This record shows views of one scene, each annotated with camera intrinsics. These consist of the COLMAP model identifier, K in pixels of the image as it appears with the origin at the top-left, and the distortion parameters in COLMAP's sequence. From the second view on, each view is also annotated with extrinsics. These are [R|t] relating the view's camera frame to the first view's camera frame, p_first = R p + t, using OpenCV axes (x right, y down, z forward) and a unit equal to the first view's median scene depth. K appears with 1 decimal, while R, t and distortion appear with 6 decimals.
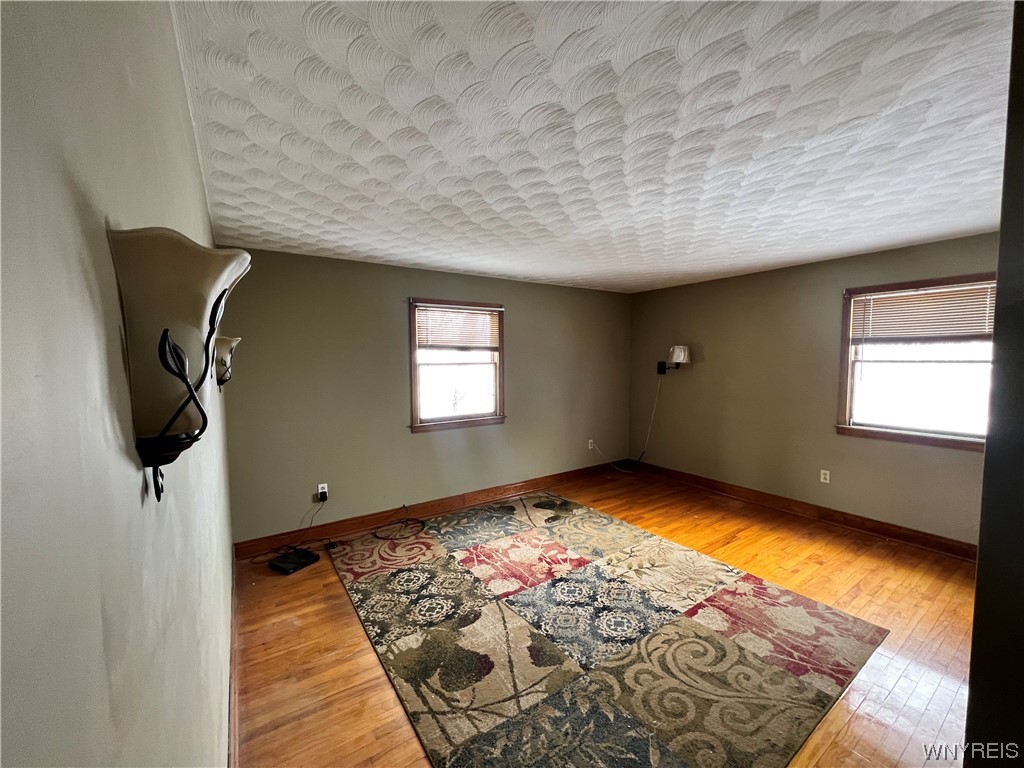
lens RADIAL K [[408.9, 0, 511.5], [0, 408.9, 382.4], [0, 0, 1]] dist [-0.001287, 0.000688]
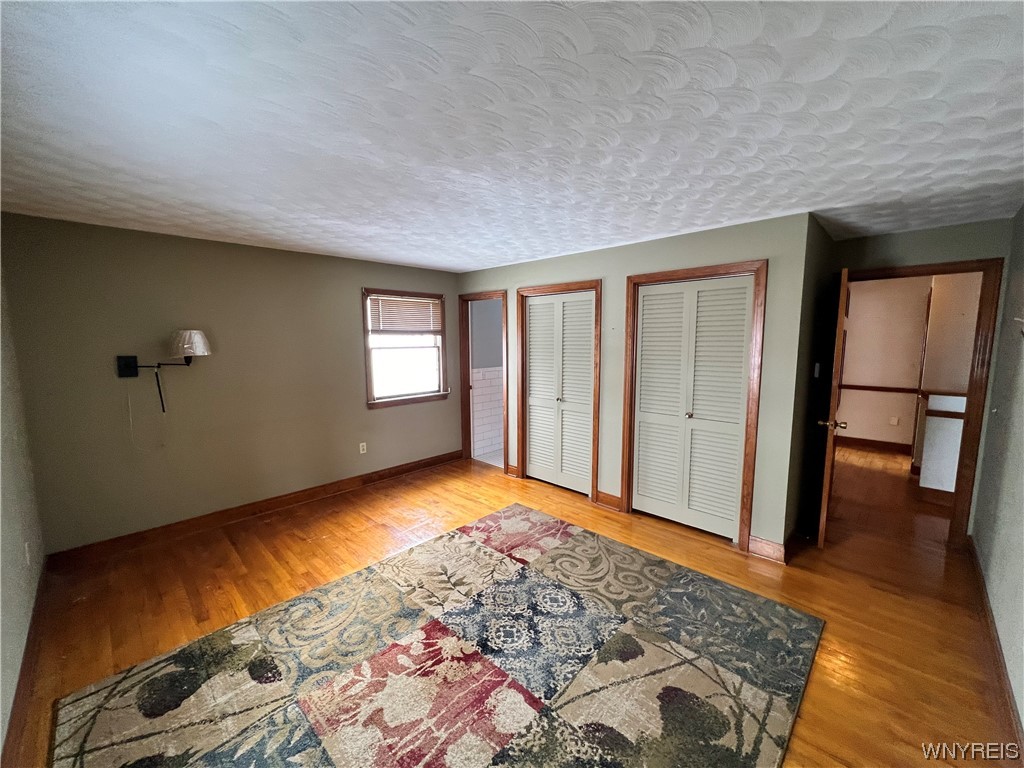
lens RADIAL K [[408.9, 0, 513.0], [0, 408.9, 383.0], [0, 0, 1]] dist [-0.001287, 0.000688]
pose [[-0.201051, -0.100952, 0.974365, -0.590803], [0.065098, 0.991100, 0.116118, -0.082521], [-0.977415, 0.086775, -0.192690, 1.077790]]
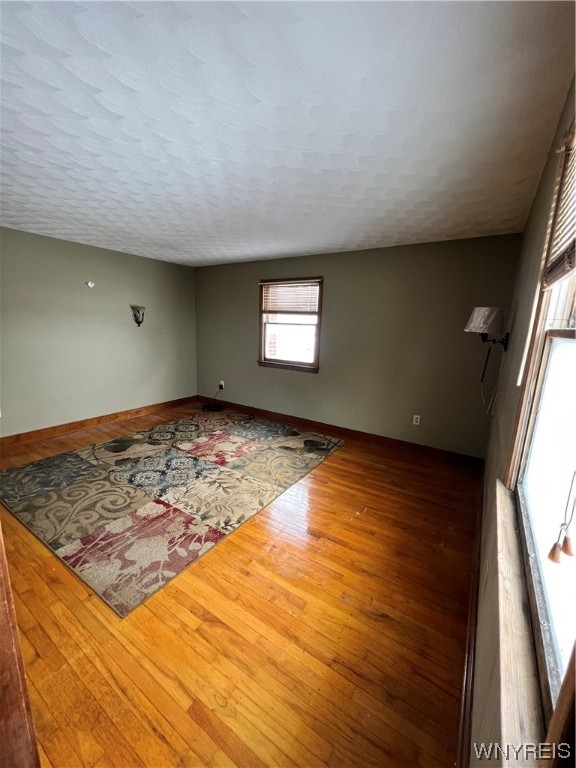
lens RADIAL K [[306.7, 0, 287.4], [0, 306.7, 383.4], [0, 0, 1]] dist [-0.001287, 0.000688]
pose [[0.385582, 0.197248, -0.901343, 1.301278], [-0.091603, 0.980239, 0.175328, -0.044604], [0.918115, 0.014962, 0.396031, 0.874469]]
